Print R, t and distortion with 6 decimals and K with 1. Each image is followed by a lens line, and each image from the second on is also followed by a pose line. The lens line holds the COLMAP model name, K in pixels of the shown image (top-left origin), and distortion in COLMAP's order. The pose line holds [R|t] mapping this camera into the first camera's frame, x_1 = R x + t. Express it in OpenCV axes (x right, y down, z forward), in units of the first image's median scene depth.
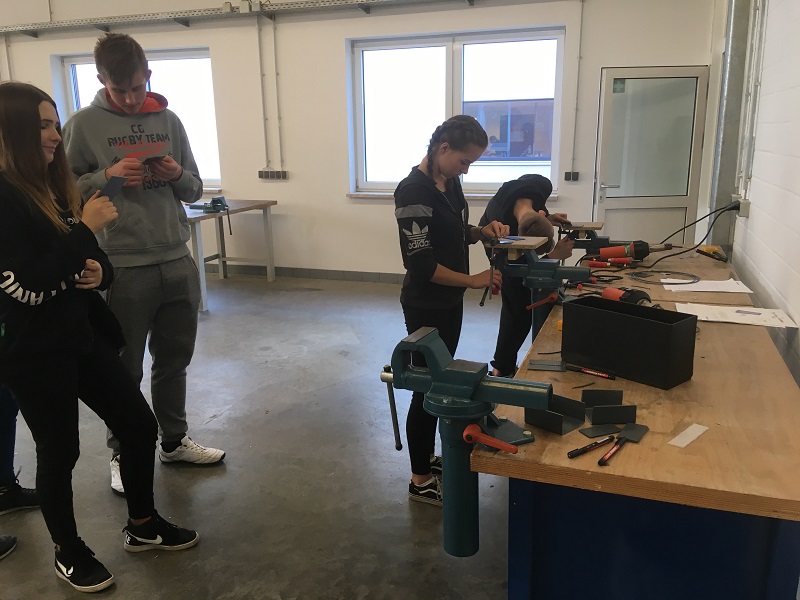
lens RADIAL K [[677.2, 0, 402.5], [0, 677.2, 300.4], [0, 0, 1]] dist [0.110481, -0.156471]
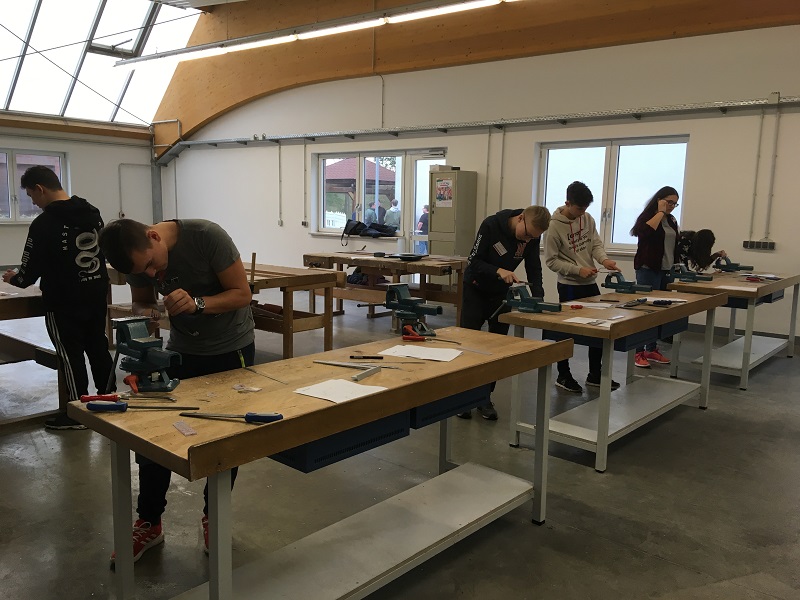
lens RADIAL K [[677.2, 0, 396.5], [0, 677.2, 302.2], [0, 0, 1]] dist [0.110481, -0.156471]
pose [[0.937266, 0.072553, -0.340981, -0.348221], [-0.104030, 0.991748, -0.074928, 0.052850], [0.332731, 0.105700, 0.937079, -0.234923]]
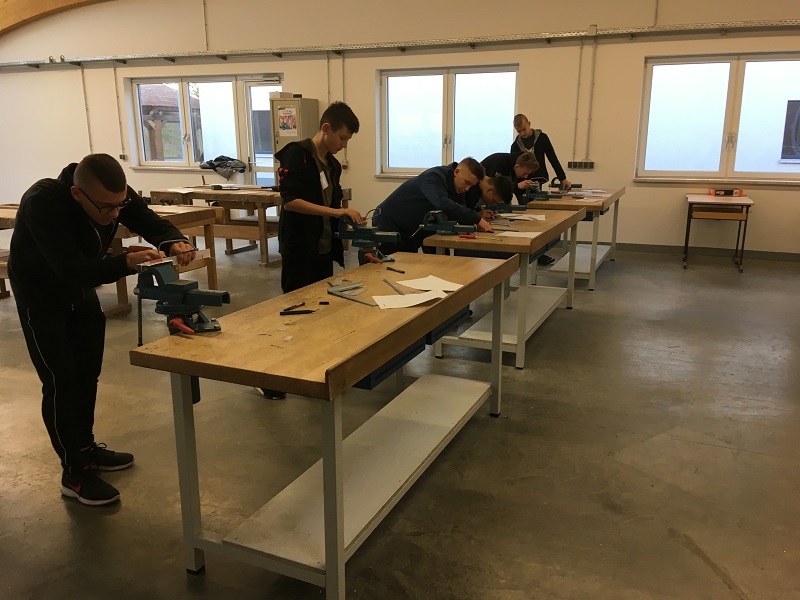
lens RADIAL K [[677.2, 0, 400.7], [0, 677.2, 302.4], [0, 0, 1]] dist [0.110481, -0.156471]
pose [[0.998583, 0.015159, -0.051020, -0.455485], [-0.014696, 0.999847, 0.009438, 0.064044], [0.051156, -0.008675, 0.998653, -0.287844]]
